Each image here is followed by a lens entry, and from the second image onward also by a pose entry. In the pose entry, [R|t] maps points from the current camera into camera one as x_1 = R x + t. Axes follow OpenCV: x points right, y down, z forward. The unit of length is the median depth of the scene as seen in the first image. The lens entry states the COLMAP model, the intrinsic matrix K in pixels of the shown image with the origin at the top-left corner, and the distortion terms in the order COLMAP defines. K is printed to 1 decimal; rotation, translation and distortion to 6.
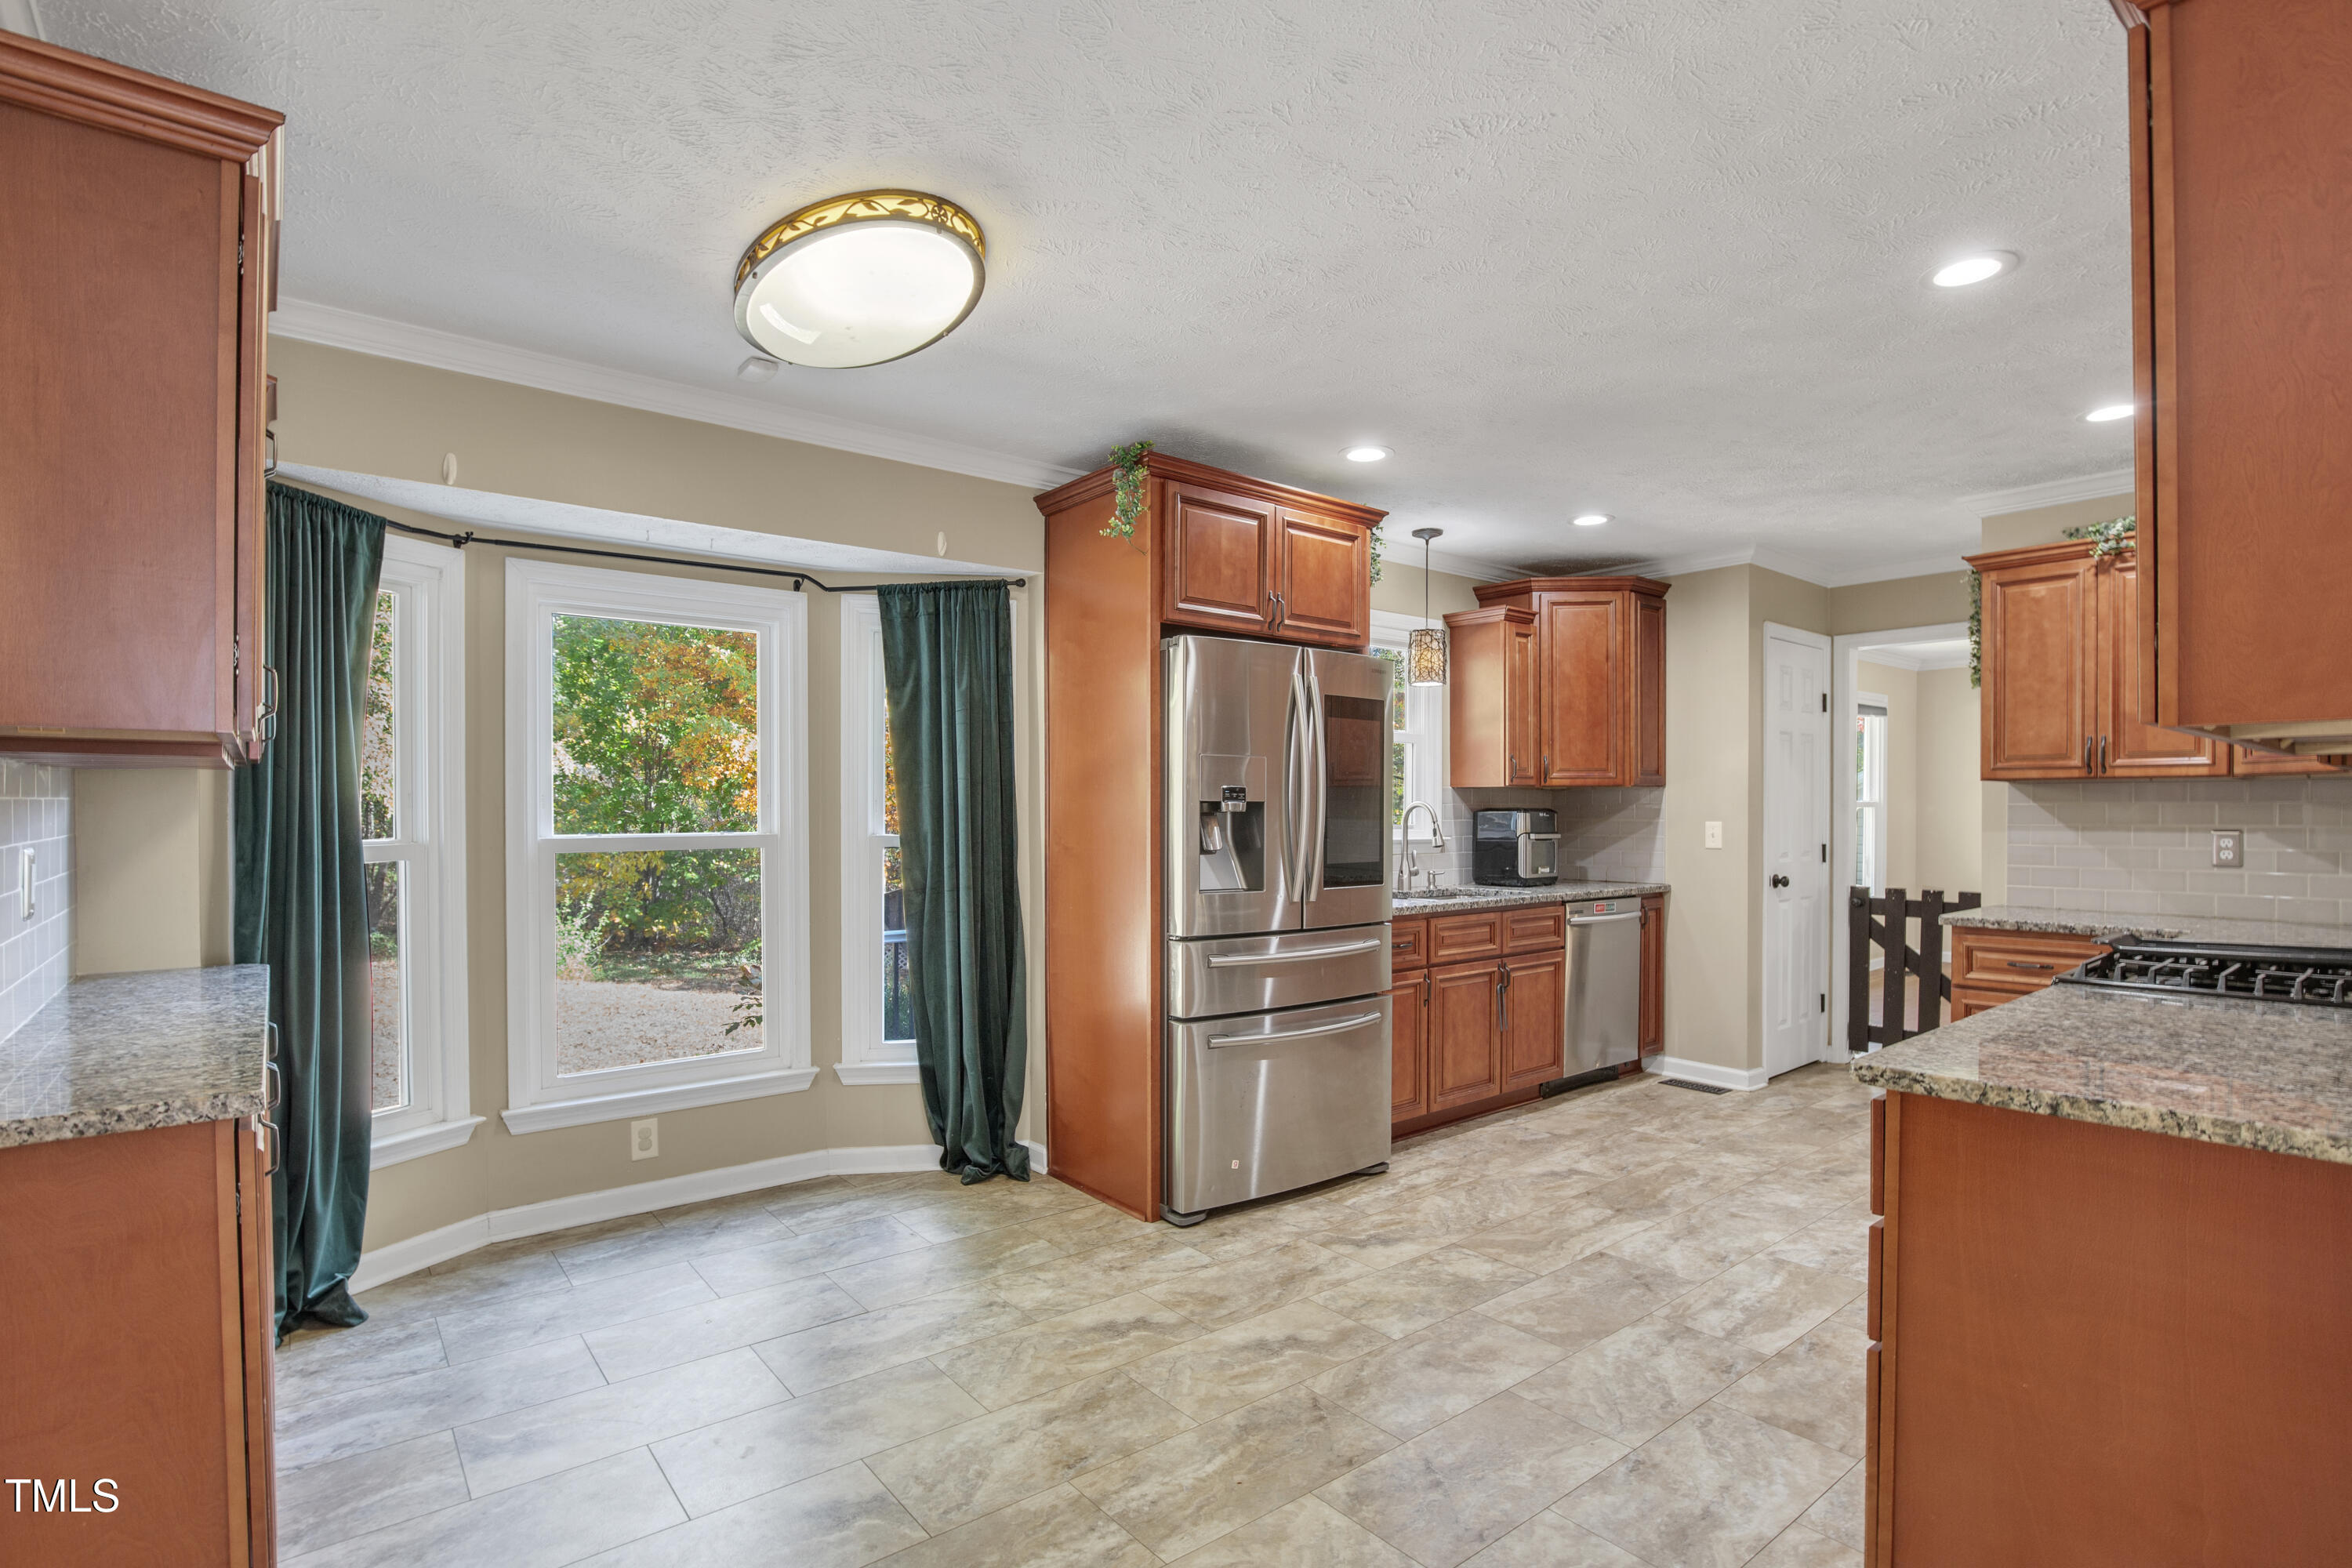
lens RADIAL K [[1115.2, 0, 1190.6], [0, 1115.2, 815.7], [0, 0, 1]] dist [-0.030323, 0.000409]
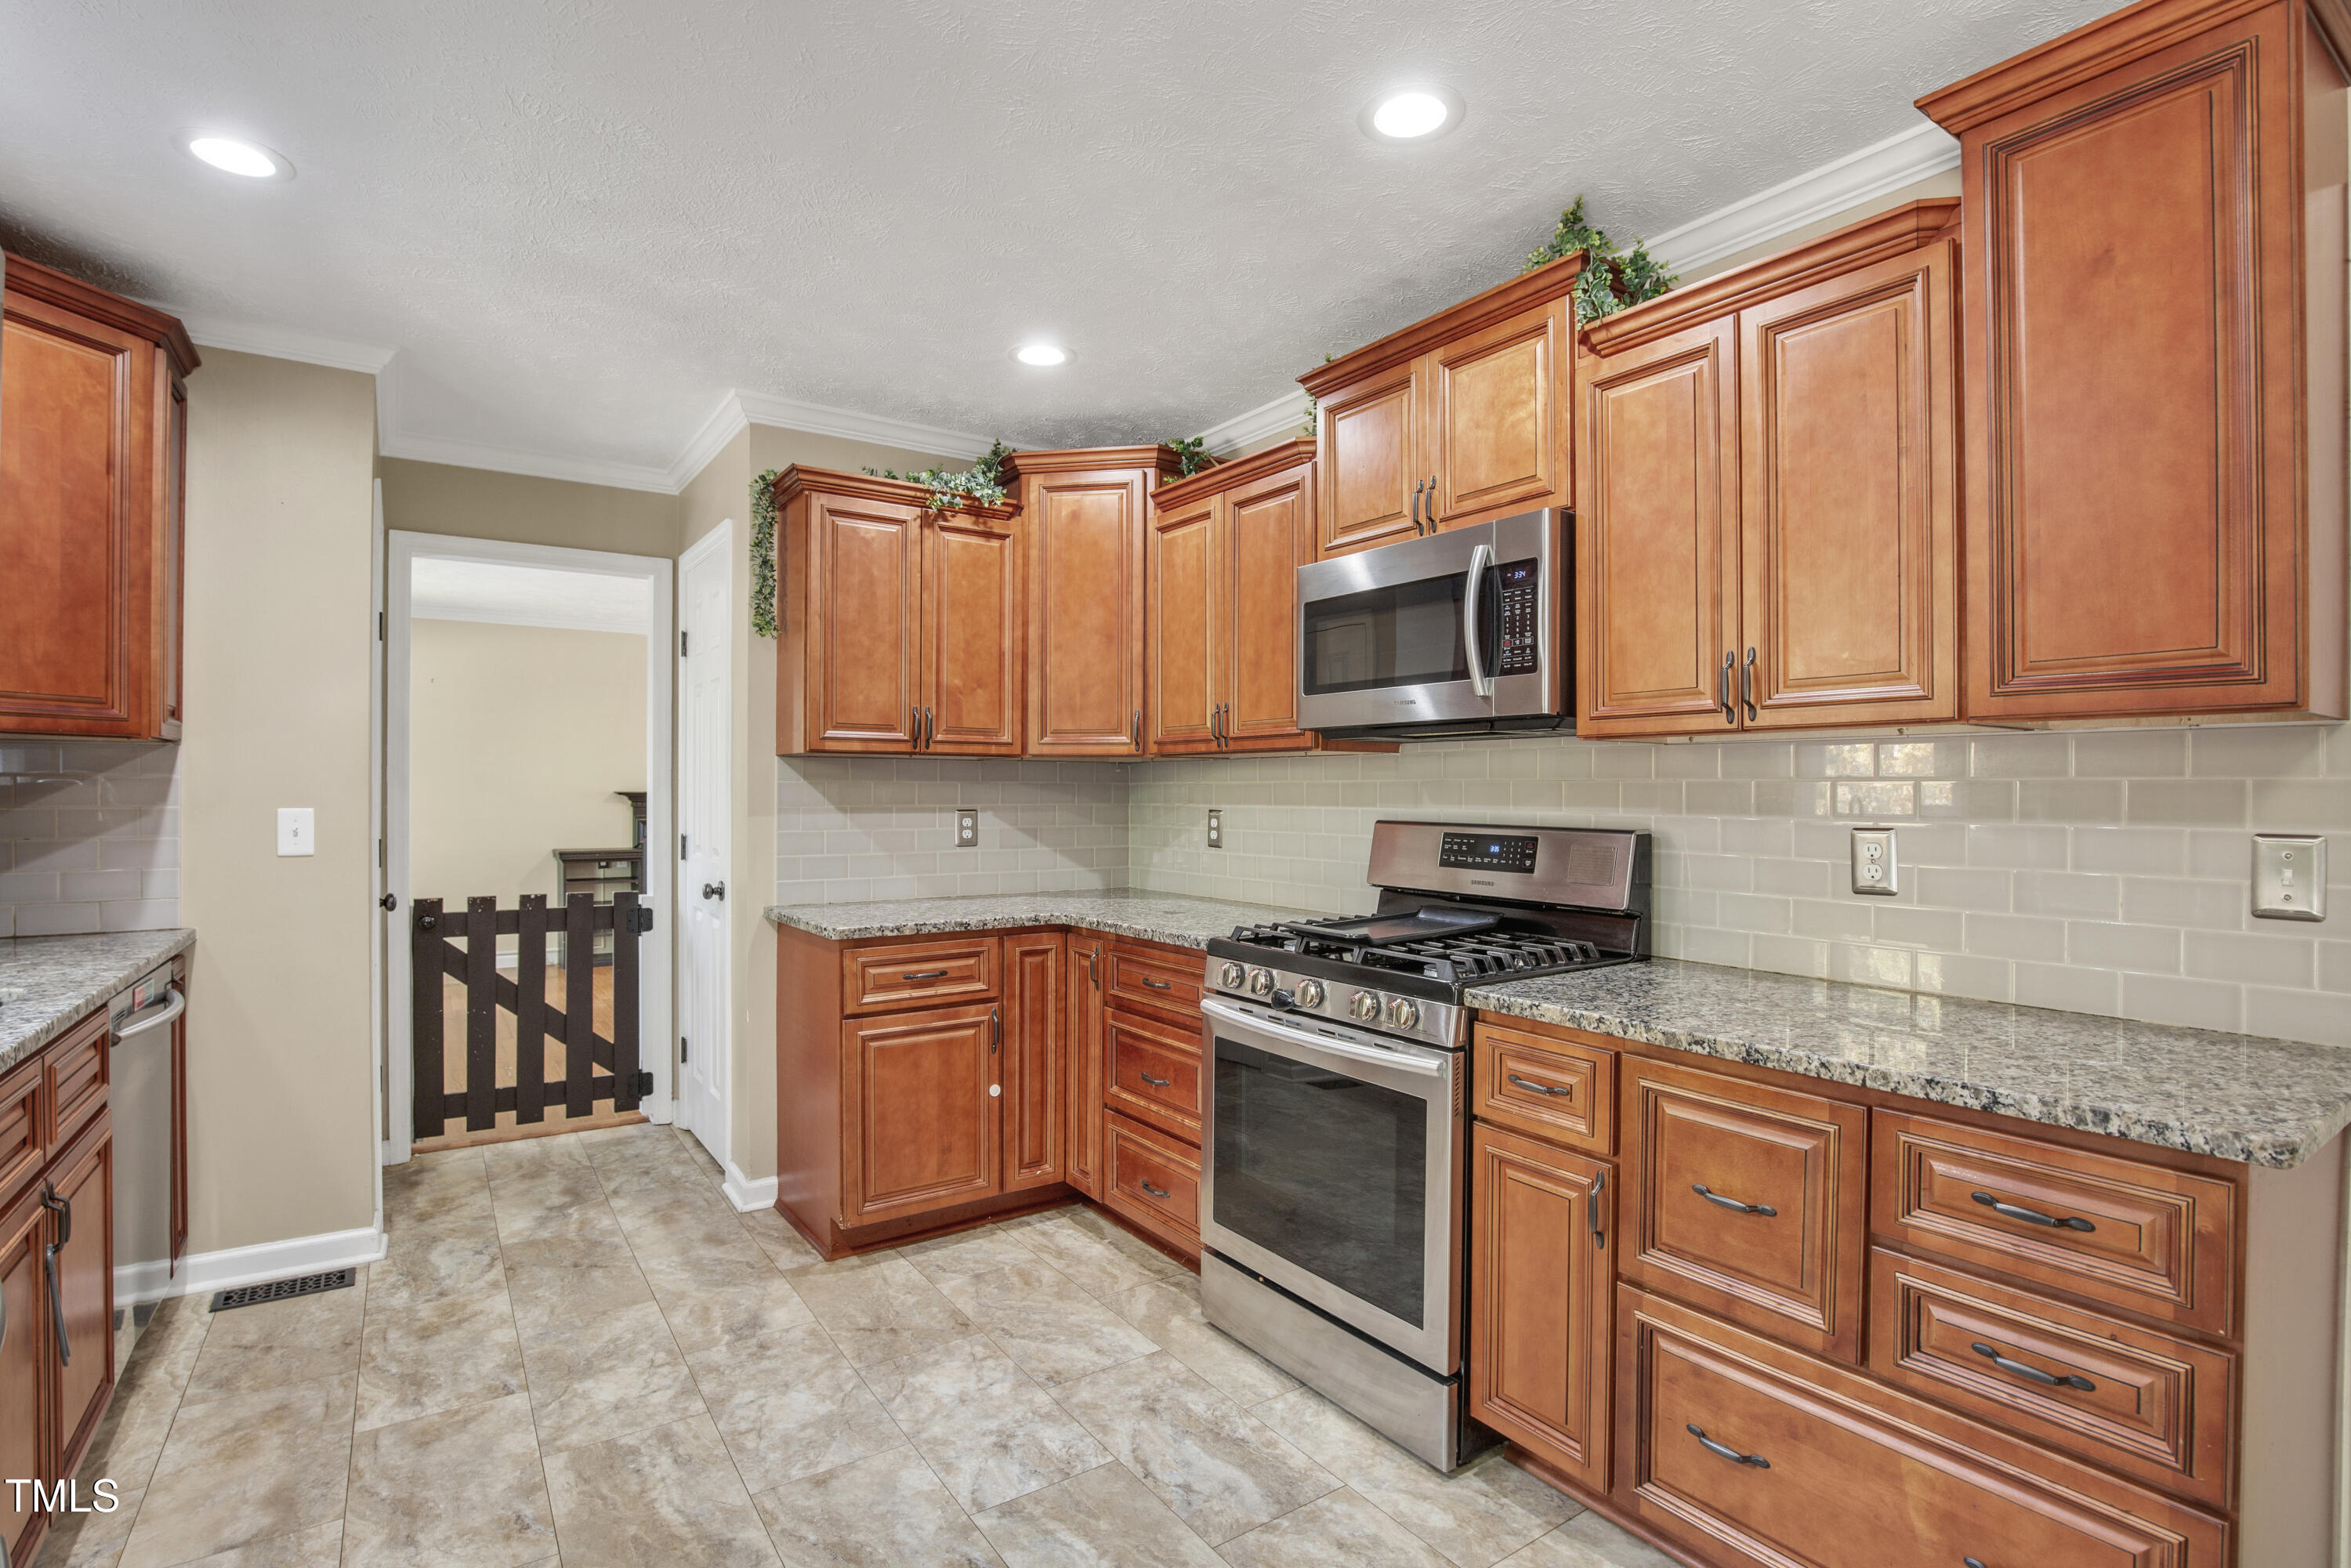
lens RADIAL K [[1124.3, 0, 1169.7], [0, 1124.3, 789.7], [0, 0, 1]] dist [-0.040690, 0.008416]
pose [[0.080946, 0.001474, 0.996717, -0.061290], [0.002296, 0.999996, -0.001666, -0.002384], [-0.996716, 0.002423, 0.080942, 0.618144]]
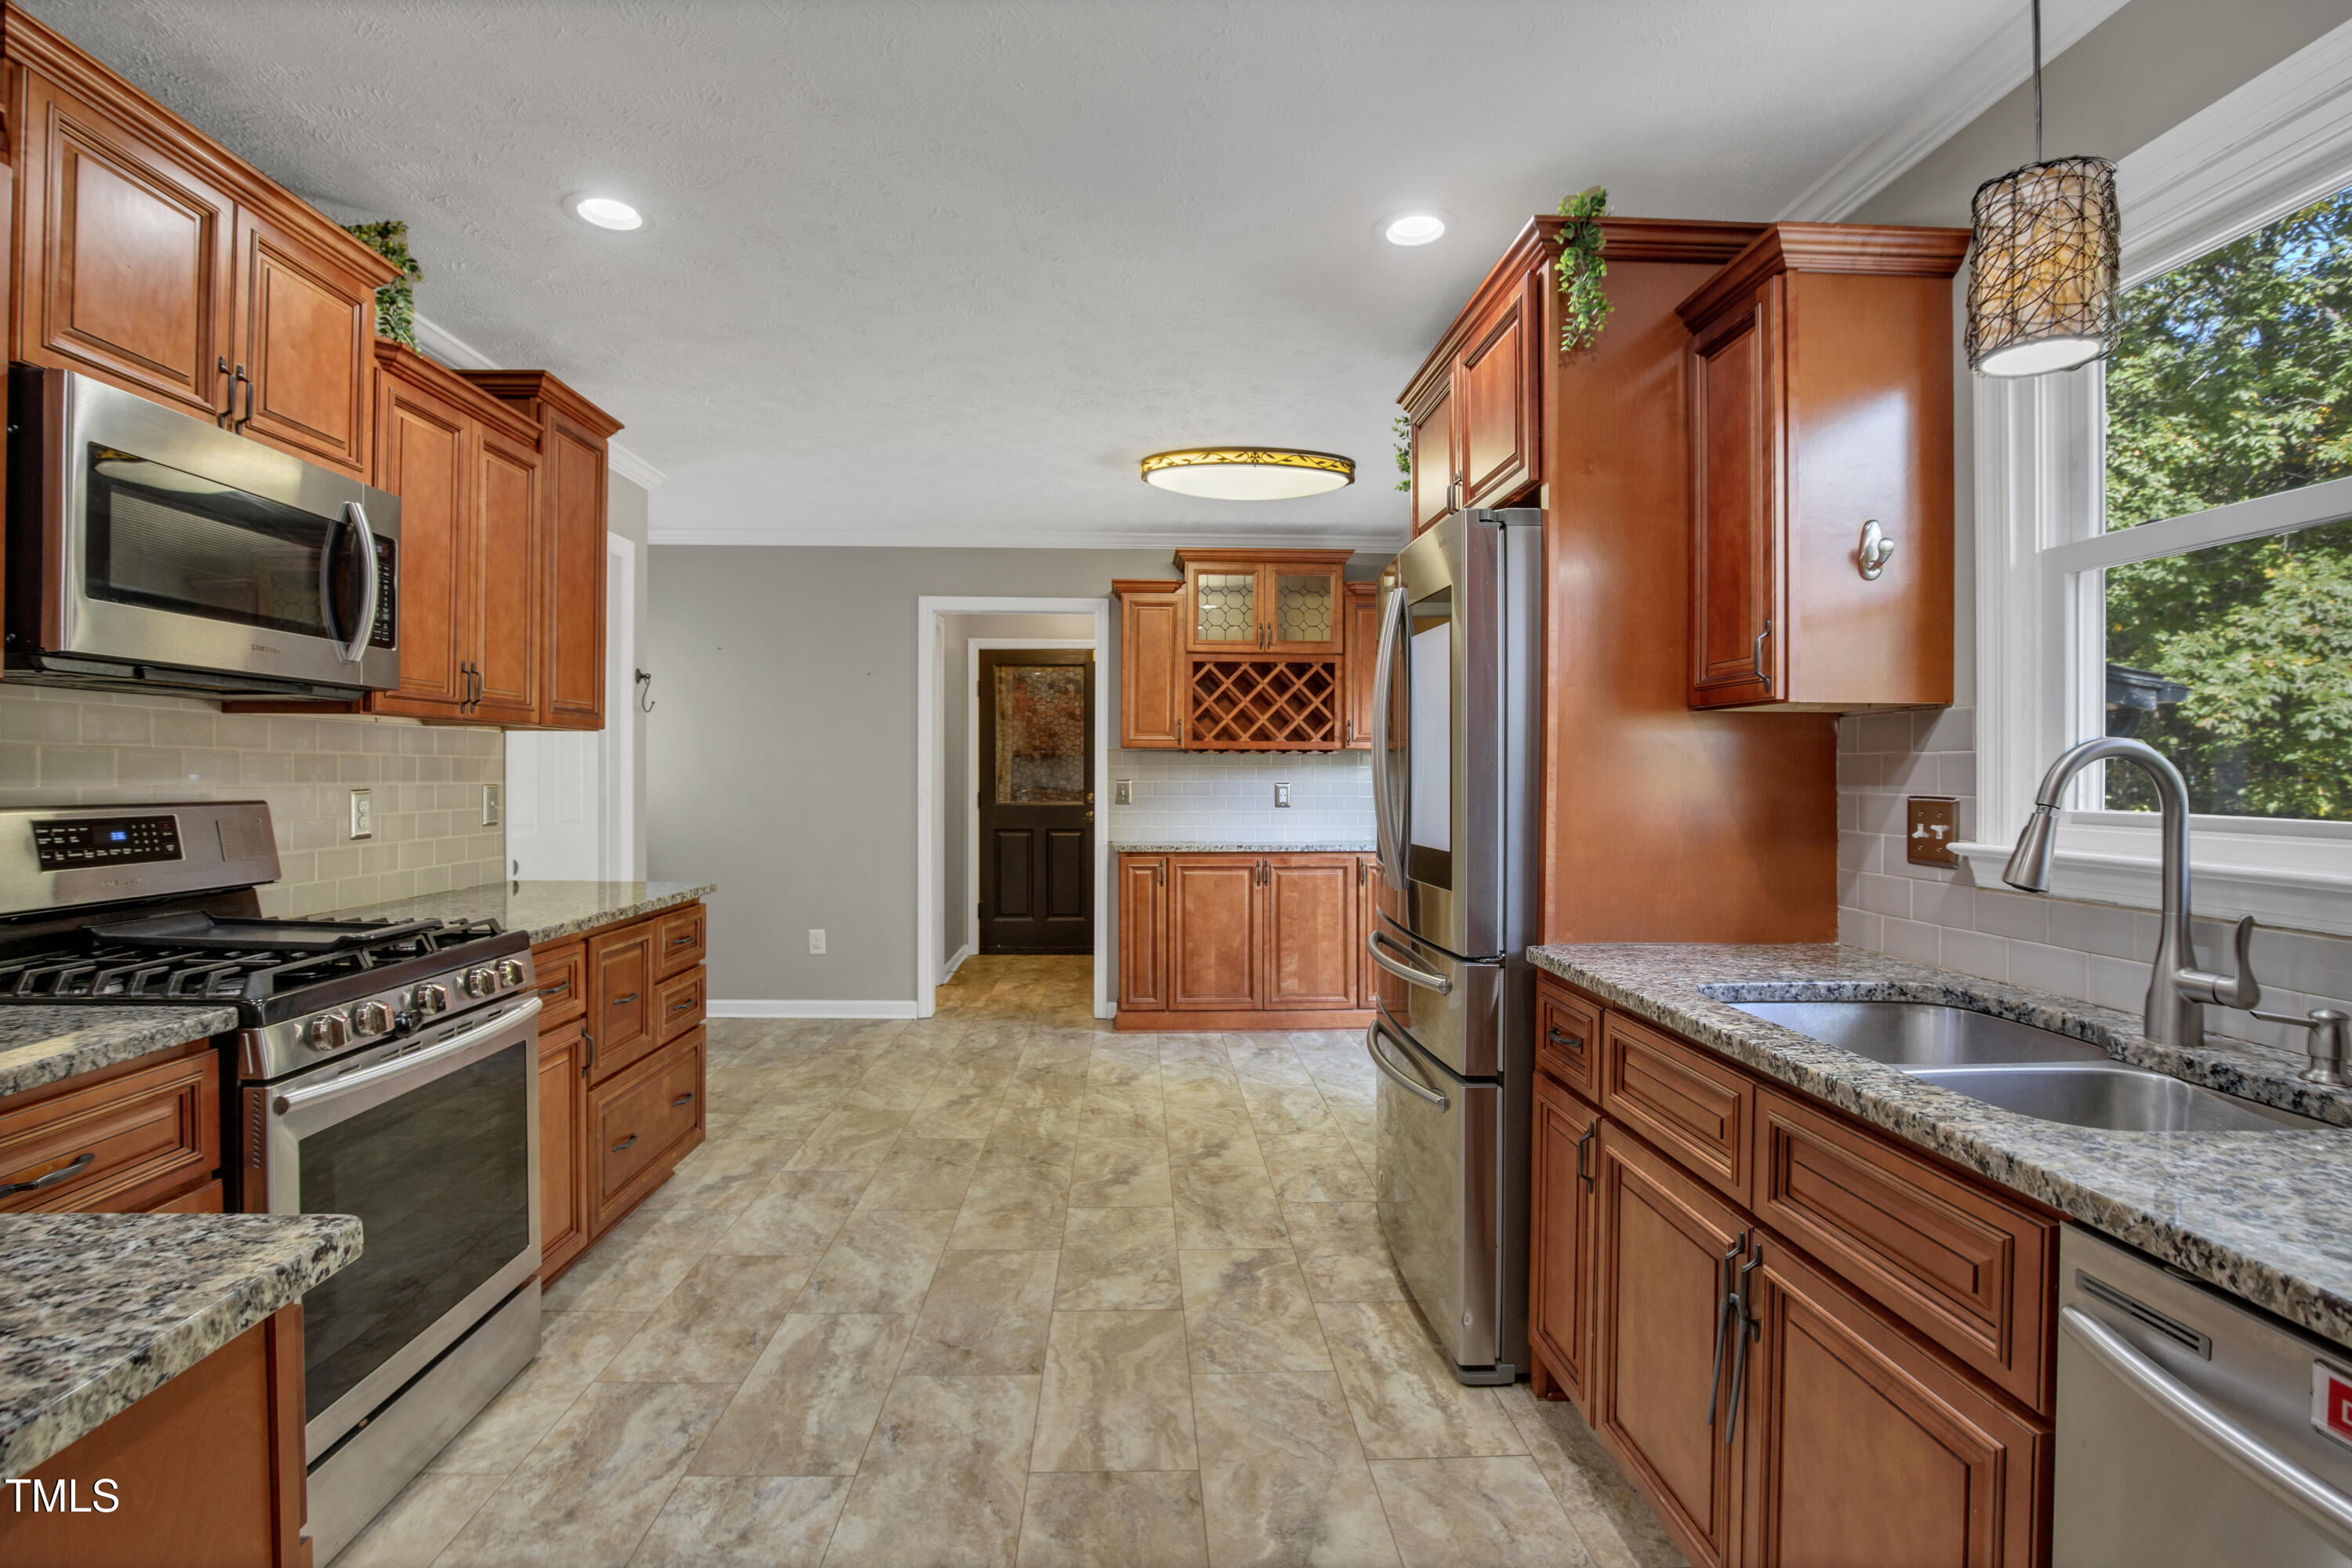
lens RADIAL K [[1124.9, 0, 1170.2], [0, 1124.9, 789.7], [0, 0, 1]] dist [-0.040690, 0.008416]
pose [[-0.598277, 0.012337, -0.801195, 0.666176], [-0.007564, 0.999750, 0.021043, -0.002473], [0.801254, 0.018650, -0.598034, 1.109888]]
